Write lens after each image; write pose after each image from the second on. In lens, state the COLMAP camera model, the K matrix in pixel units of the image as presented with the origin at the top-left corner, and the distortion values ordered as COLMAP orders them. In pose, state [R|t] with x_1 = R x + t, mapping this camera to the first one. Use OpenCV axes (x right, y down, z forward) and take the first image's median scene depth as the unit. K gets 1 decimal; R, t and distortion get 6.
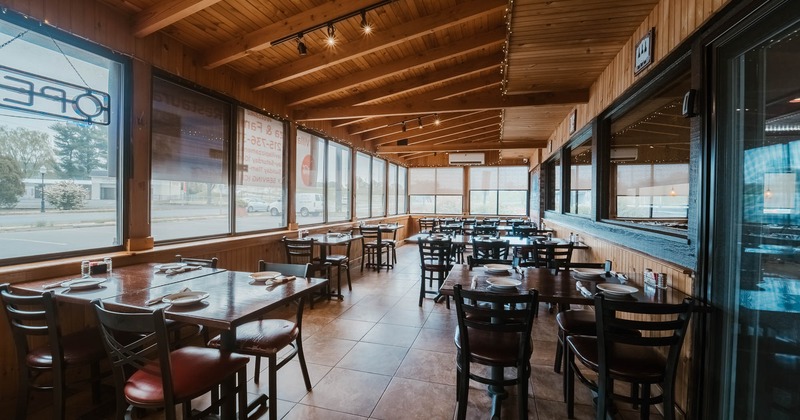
lens RADIAL K [[349.0, 0, 400.0], [0, 349.0, 210.0], [0, 0, 1]] dist [-0.024217, 0.000078]
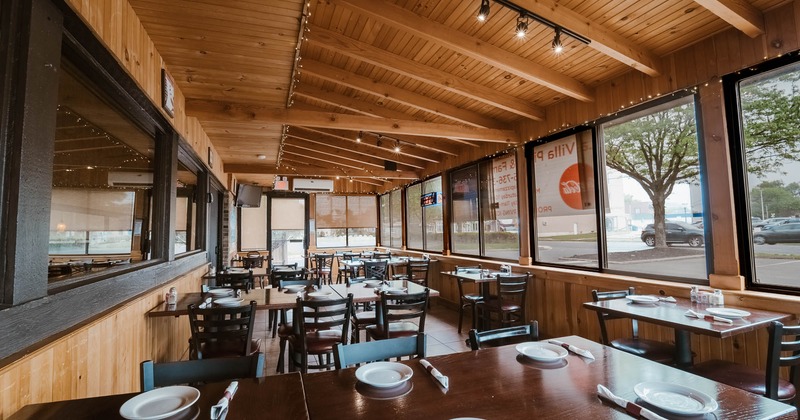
lens RADIAL K [[349.0, 0, 400.0], [0, 349.0, 210.0], [0, 0, 1]] dist [-0.024217, 0.000078]
pose [[-0.809515, -0.031751, -0.586240, 0.550658], [-0.002660, 0.998725, -0.050419, -0.042651], [0.587094, -0.039256, -0.808567, 1.799757]]
